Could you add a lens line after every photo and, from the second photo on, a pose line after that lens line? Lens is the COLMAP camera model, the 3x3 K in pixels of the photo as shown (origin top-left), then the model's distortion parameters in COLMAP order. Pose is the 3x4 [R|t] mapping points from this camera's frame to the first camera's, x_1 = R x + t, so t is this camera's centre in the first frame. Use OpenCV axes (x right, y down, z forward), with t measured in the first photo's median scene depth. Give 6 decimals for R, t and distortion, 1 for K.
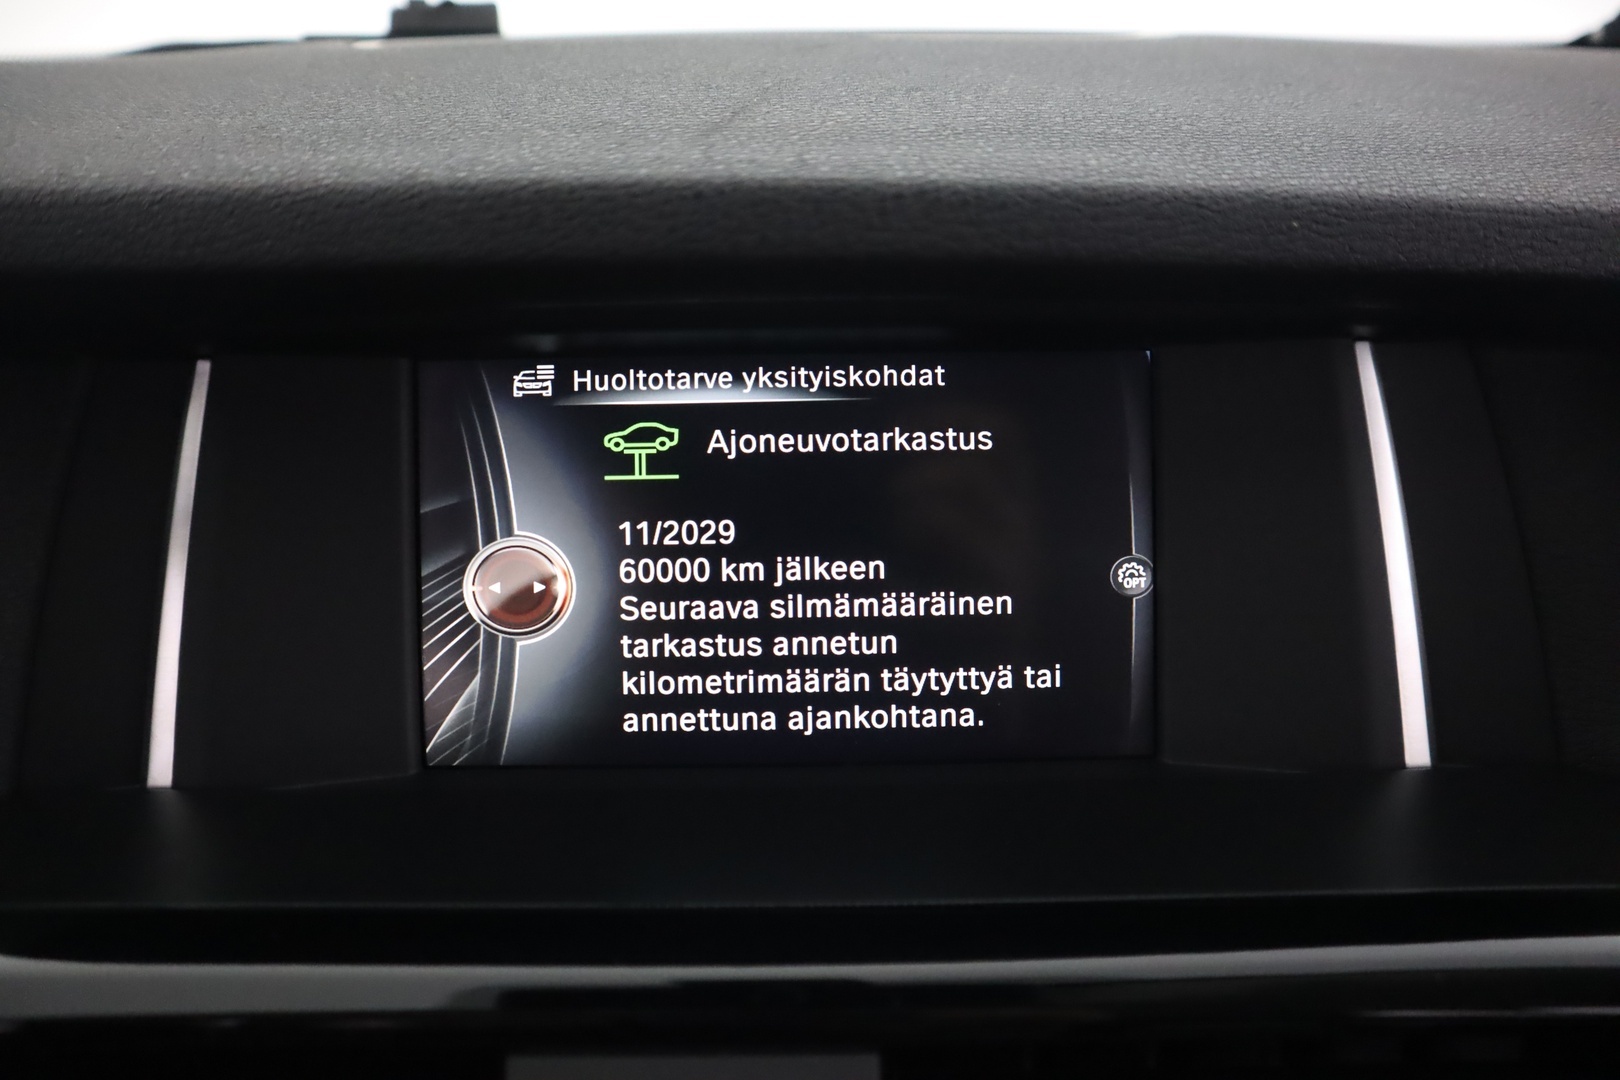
lens RADIAL K [[1118.0, 0, 808.0], [0, 1118.0, 564.5], [0, 0, 1]] dist [-0.122541, 0.073853]
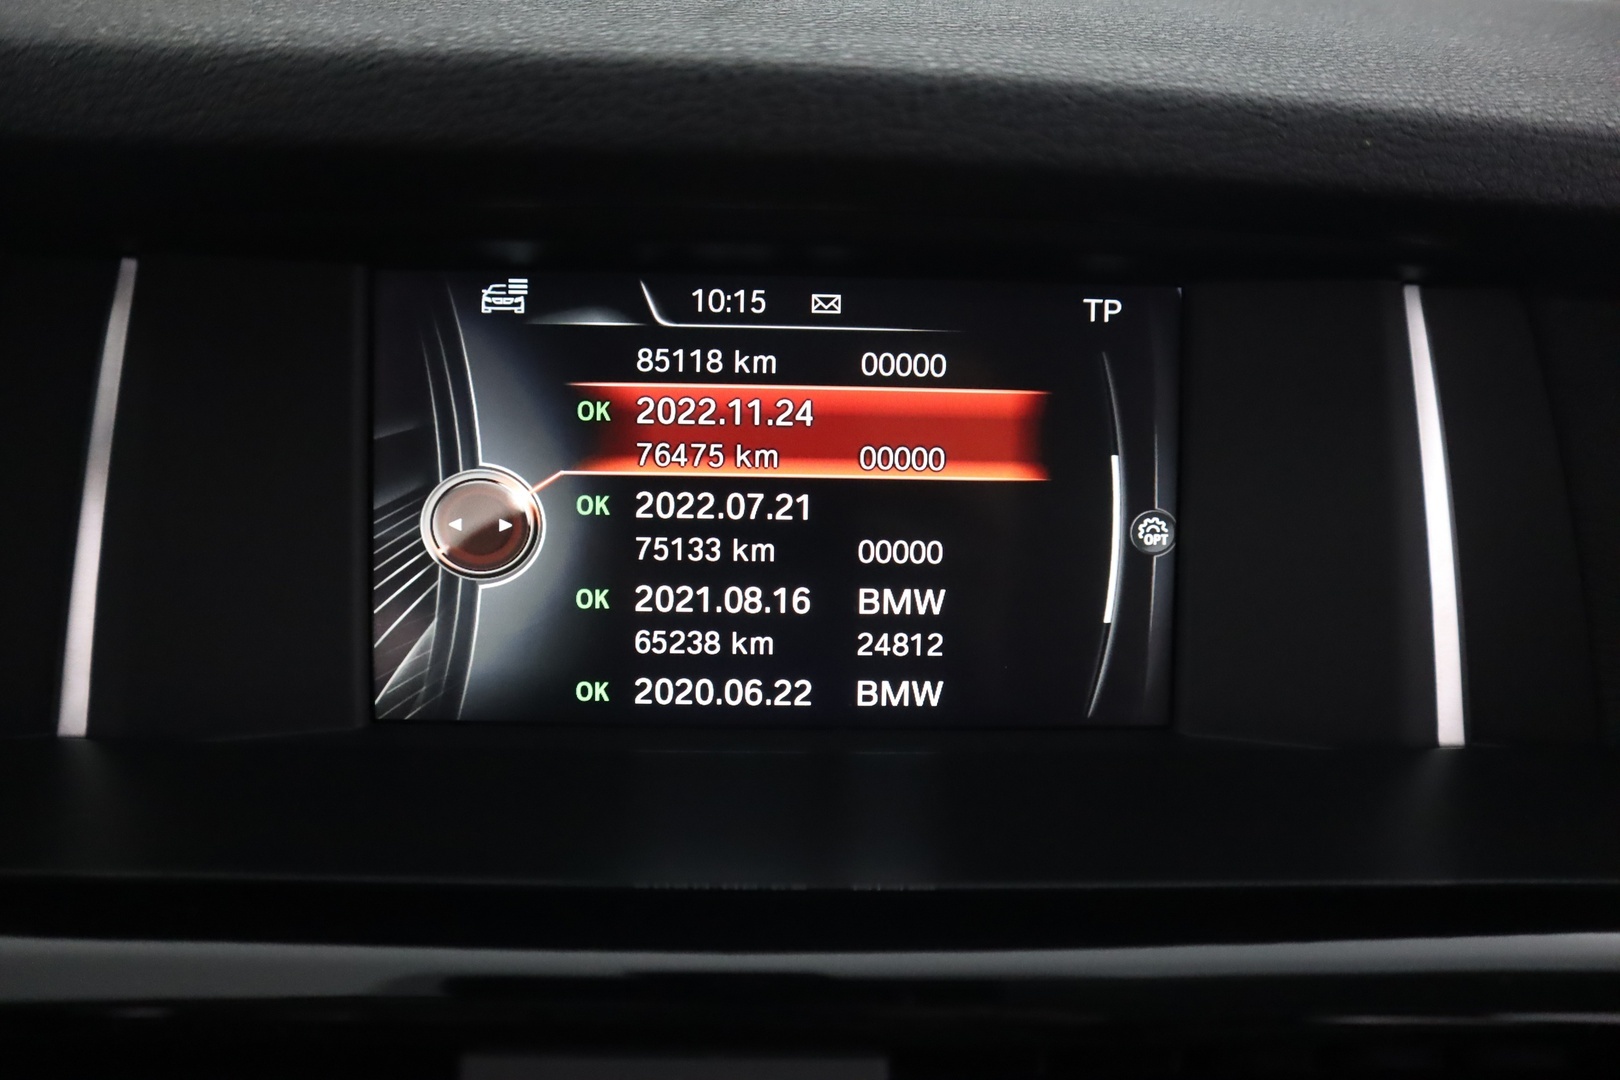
lens RADIAL K [[1124.5, 0, 808.4], [0, 1124.5, 560.9], [0, 0, 1]] dist [-0.107039, 0.065587]
pose [[0.998890, 0.027952, 0.037902, -0.036691], [-0.029154, 0.999077, 0.031540, 0.017155], [-0.036986, -0.032610, 0.998784, 0.103218]]
